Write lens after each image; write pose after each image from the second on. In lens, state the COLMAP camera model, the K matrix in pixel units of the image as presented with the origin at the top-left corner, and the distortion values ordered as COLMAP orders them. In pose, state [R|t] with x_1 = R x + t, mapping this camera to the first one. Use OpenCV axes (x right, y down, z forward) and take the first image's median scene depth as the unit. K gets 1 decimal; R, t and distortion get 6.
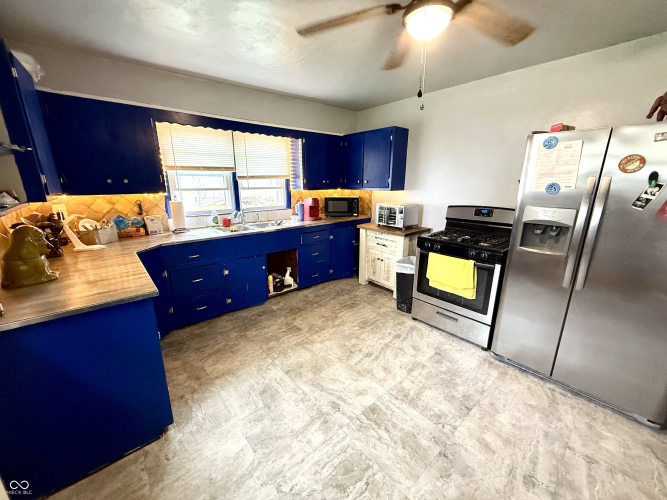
lens RADIAL K [[266.1, 0, 334.0], [0, 266.1, 250.1], [0, 0, 1]] dist [0.001410, 0.000359]
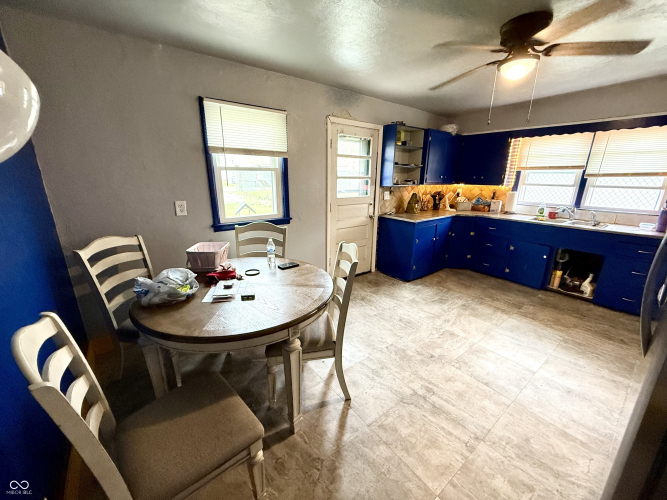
lens RADIAL K [[266.1, 0, 332.1], [0, 266.1, 250.1], [0, 0, 1]] dist [0.001410, 0.000359]
pose [[-0.061346, 0.272580, -0.960175, 1.134796], [-0.261239, 0.924068, 0.279020, -0.052055], [0.963323, 0.267952, 0.014521, 0.161897]]
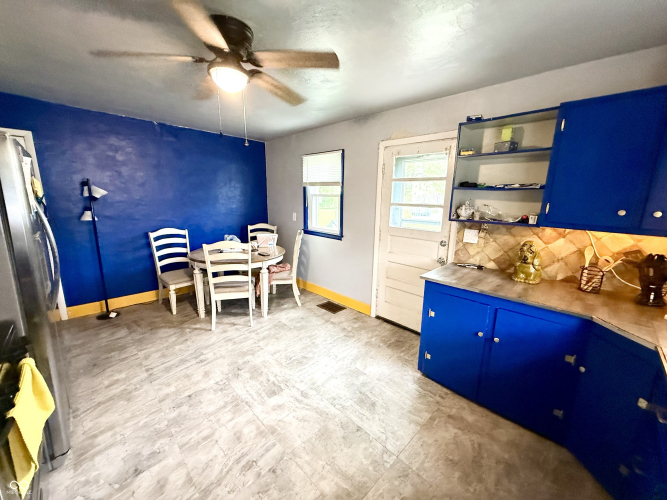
lens RADIAL K [[266.1, 0, 331.8], [0, 266.1, 249.5], [0, 0, 1]] dist [0.001410, 0.000359]
pose [[-0.998584, -0.008106, -0.052583, -0.036893], [-0.030339, 0.898651, 0.437614, -0.389082], [0.043707, 0.438590, -0.897624, 1.384321]]
